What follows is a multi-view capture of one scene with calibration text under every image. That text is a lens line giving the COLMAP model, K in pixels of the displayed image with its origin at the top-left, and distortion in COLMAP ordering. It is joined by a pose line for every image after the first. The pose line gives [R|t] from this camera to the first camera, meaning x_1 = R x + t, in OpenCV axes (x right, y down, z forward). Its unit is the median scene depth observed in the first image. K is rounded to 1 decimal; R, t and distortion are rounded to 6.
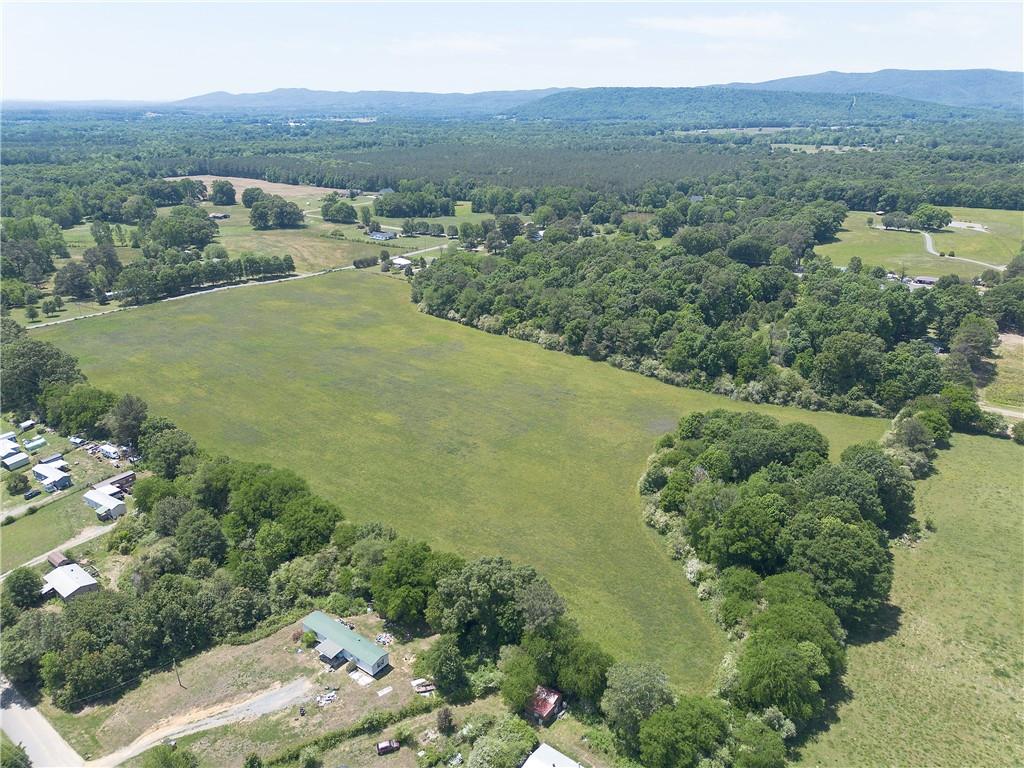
lens RADIAL K [[721.7, 0, 516.2], [0, 721.7, 388.2], [0, 0, 1]] dist [0.080138, -0.077108]
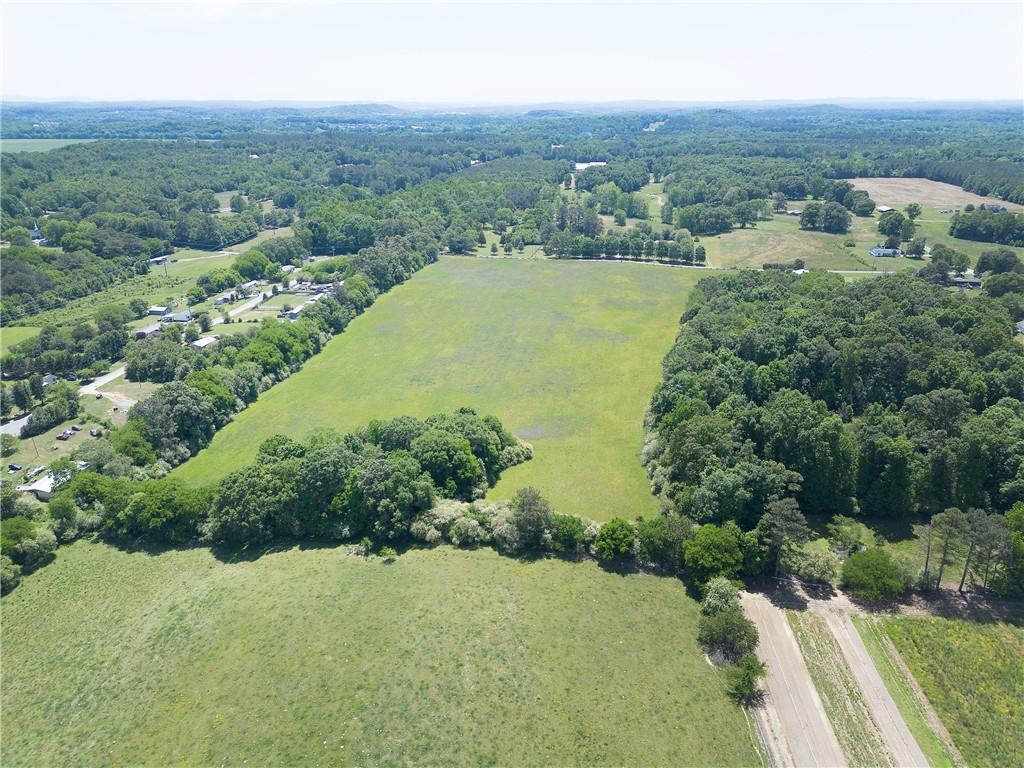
lens RADIAL K [[727.1, 0, 515.2], [0, 727.1, 385.7], [0, 0, 1]] dist [0.077243, -0.079232]
pose [[0.462987, 0.321141, -0.826143, 0.793019], [-0.325095, 0.928627, 0.178789, -0.142837], [0.824595, 0.185798, 0.534343, 0.345270]]
